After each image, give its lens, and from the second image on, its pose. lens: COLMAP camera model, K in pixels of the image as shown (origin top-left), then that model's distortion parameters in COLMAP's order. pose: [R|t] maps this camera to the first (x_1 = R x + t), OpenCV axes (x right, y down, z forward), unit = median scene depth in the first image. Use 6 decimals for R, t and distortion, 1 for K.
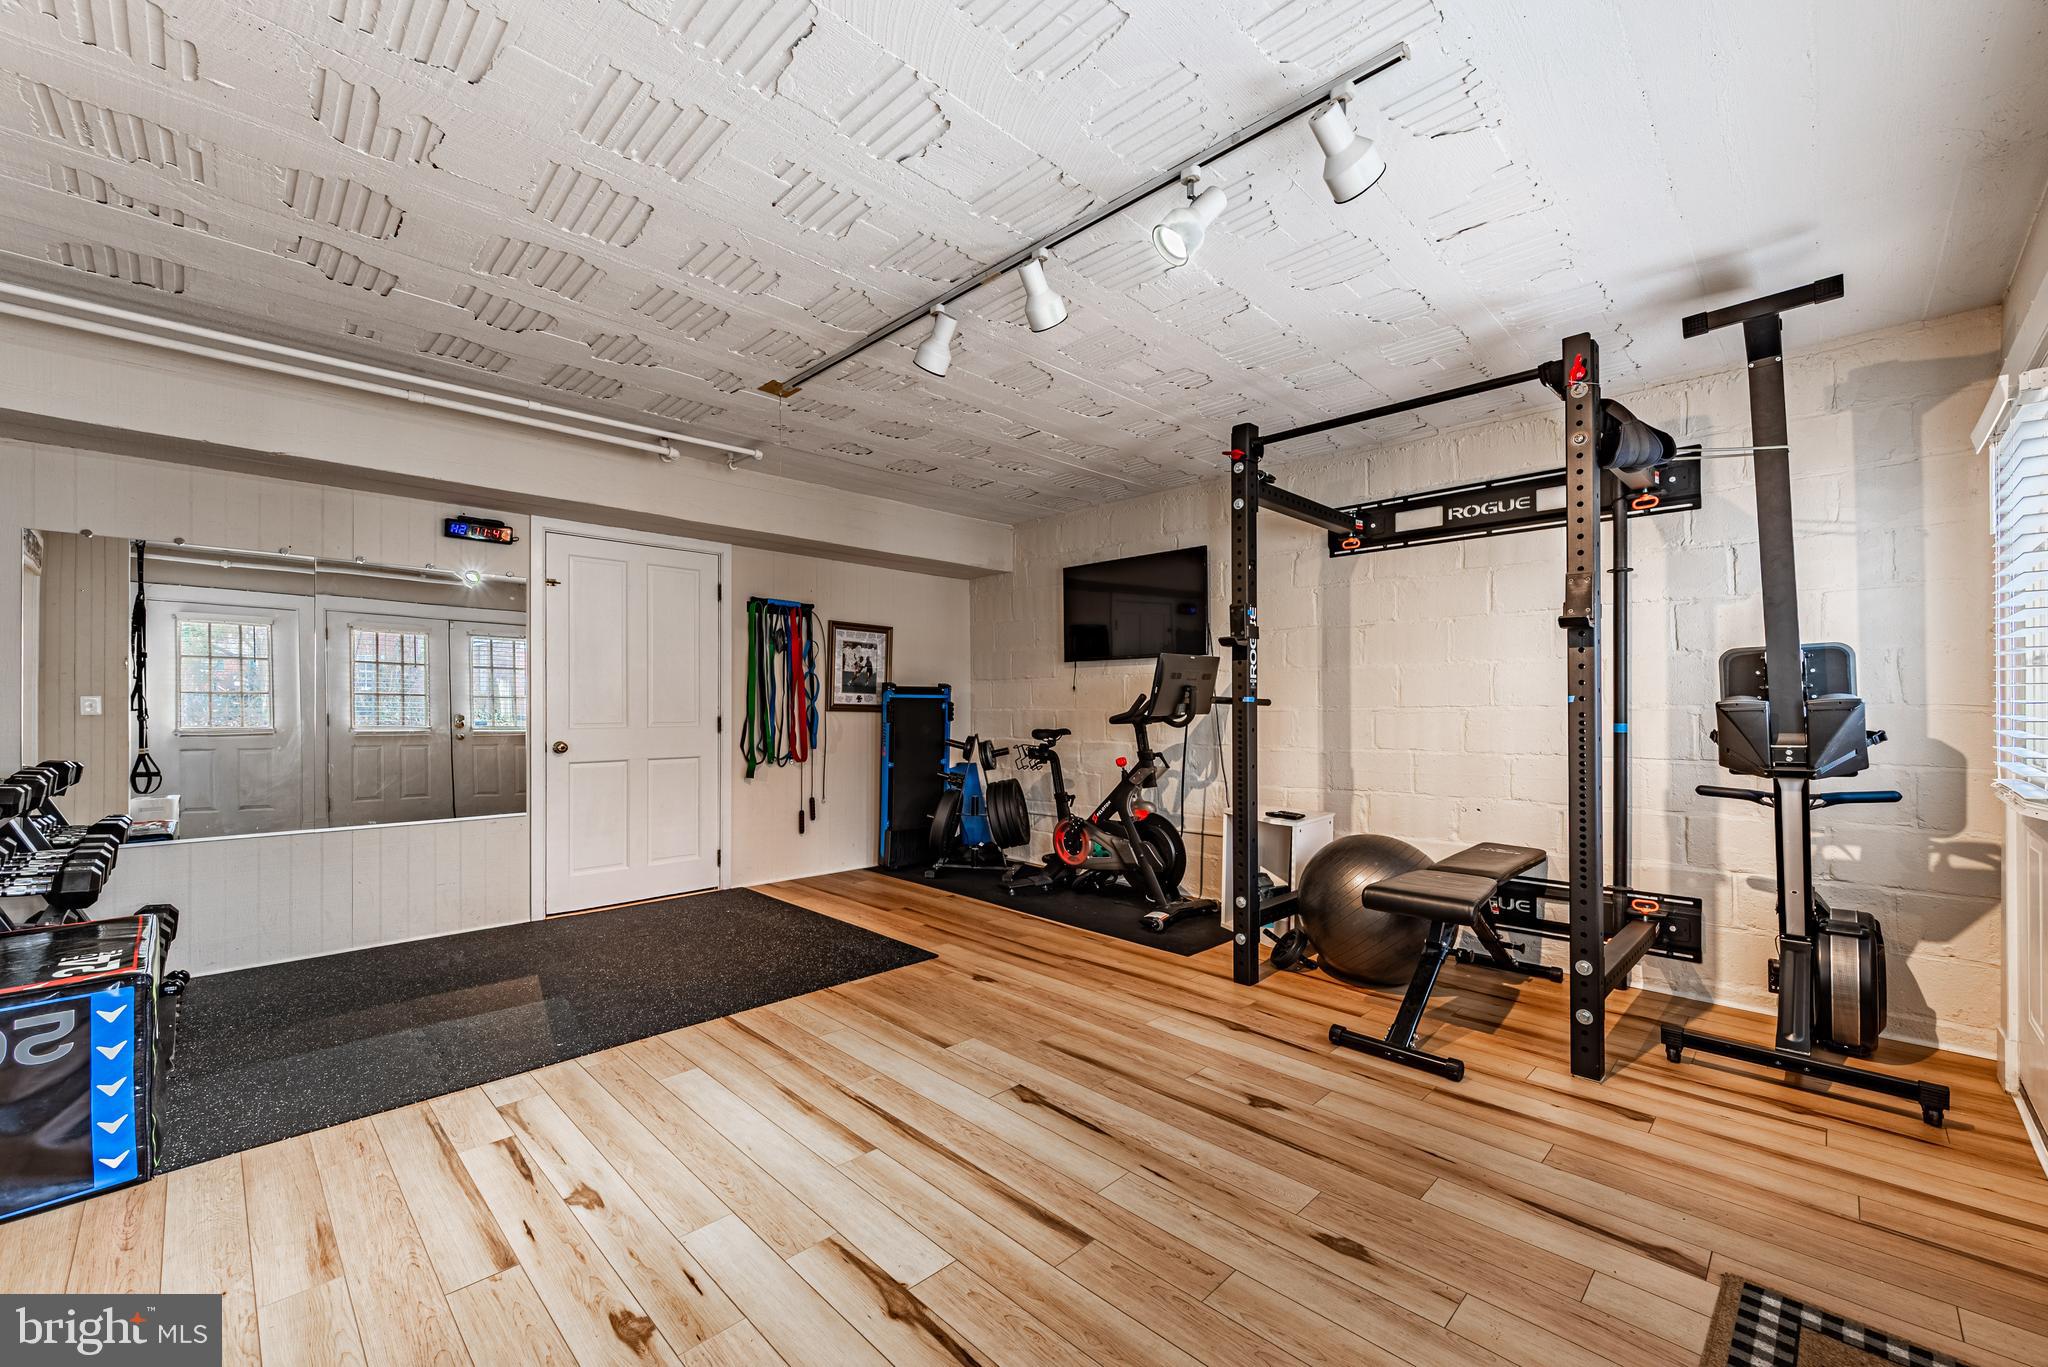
lens RADIAL K [[809.9, 0, 1030.3], [0, 809.9, 700.4], [0, 0, 1]] dist [0.002520, 0.000234]
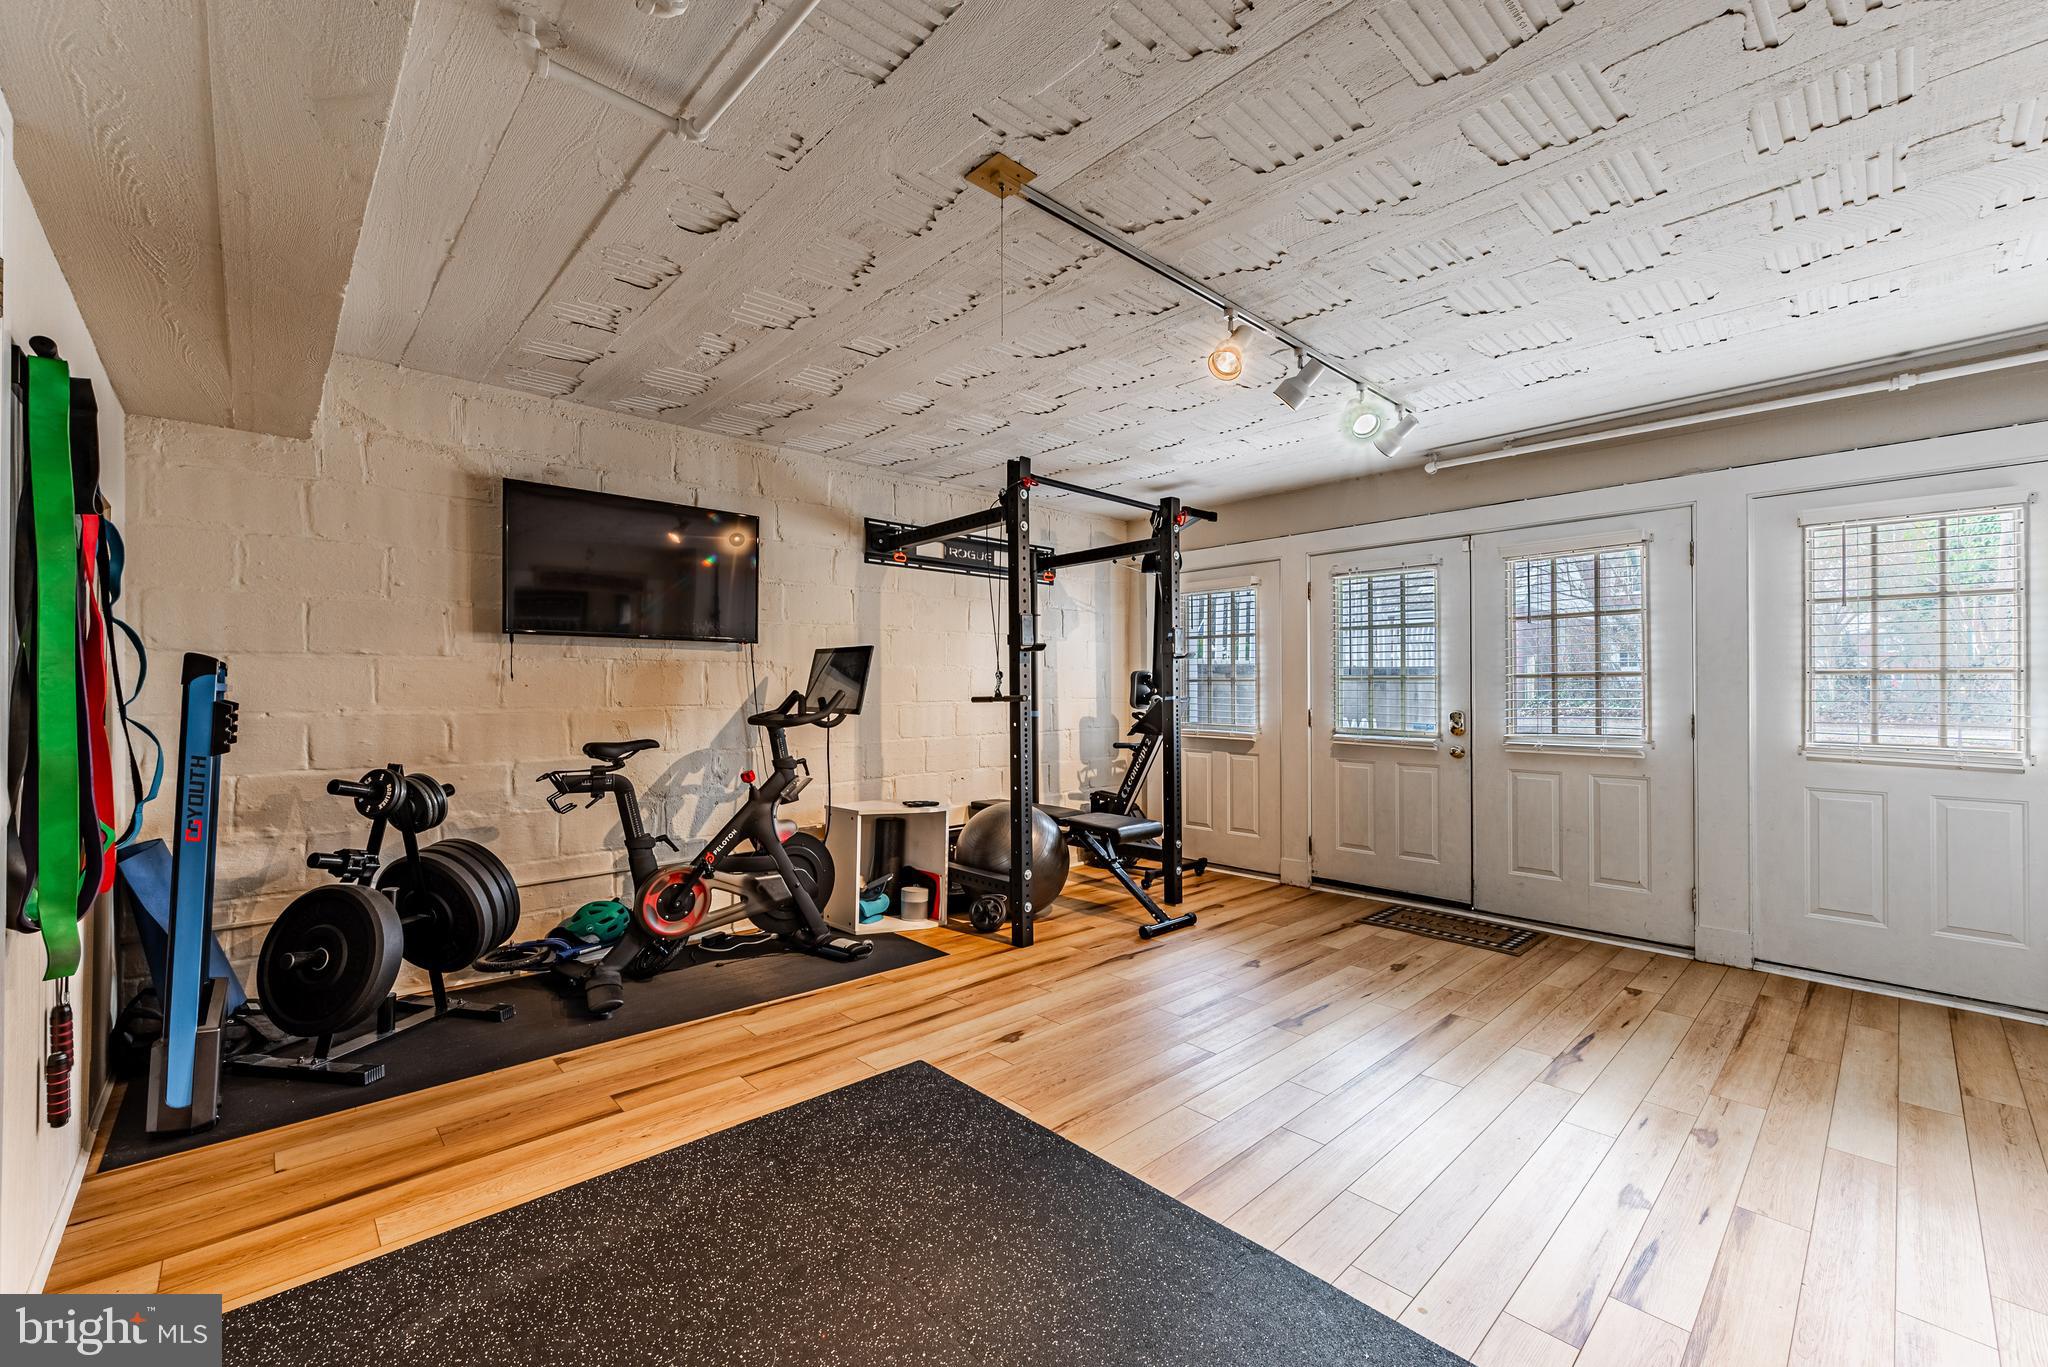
lens RADIAL K [[809.9, 0, 1029.5], [0, 809.9, 688.4], [0, 0, 1]] dist [0.002520, 0.000234]
pose [[0.054500, 0.004469, 0.998504, -0.768497], [-0.008541, 0.999955, -0.004009, -0.009178], [-0.998477, -0.008310, 0.054535, 0.813349]]
